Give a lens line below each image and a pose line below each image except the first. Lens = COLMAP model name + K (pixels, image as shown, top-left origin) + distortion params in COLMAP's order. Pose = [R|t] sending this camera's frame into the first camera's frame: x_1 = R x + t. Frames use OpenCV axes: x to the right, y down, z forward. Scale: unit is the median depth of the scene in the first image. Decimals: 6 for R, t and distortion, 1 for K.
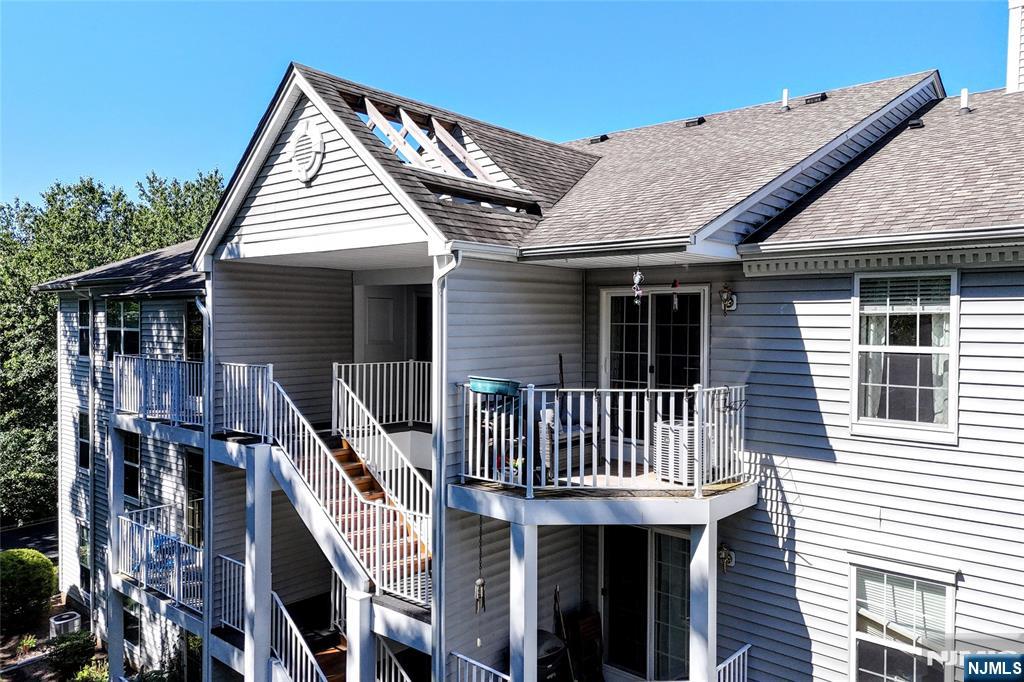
lens RADIAL K [[677.8, 0, 512.0], [0, 677.8, 341.0], [0, 0, 1]] dist [-0.037336, -0.002741]
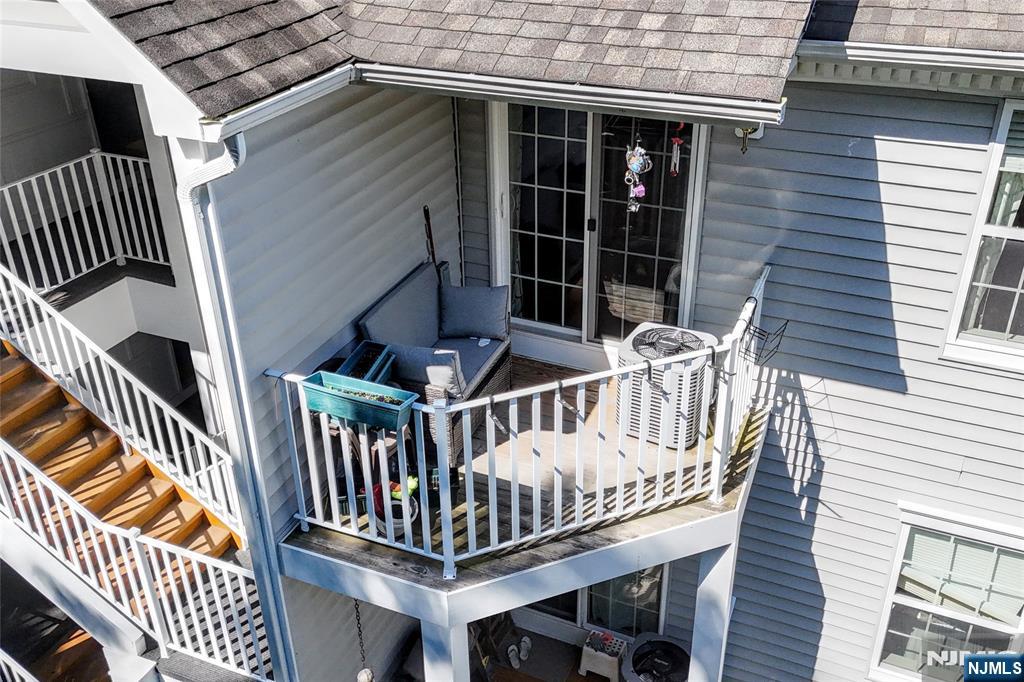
lens RADIAL K [[897.7, 0, 512.0], [0, 897.7, 341.0], [0, 0, 1]] dist [0.003095, 0.015759]
pose [[0.951137, -0.168143, 0.258972, -0.075472], [0.031633, 0.887372, 0.459969, -0.248424], [-0.307145, -0.429301, 0.849331, 0.393085]]
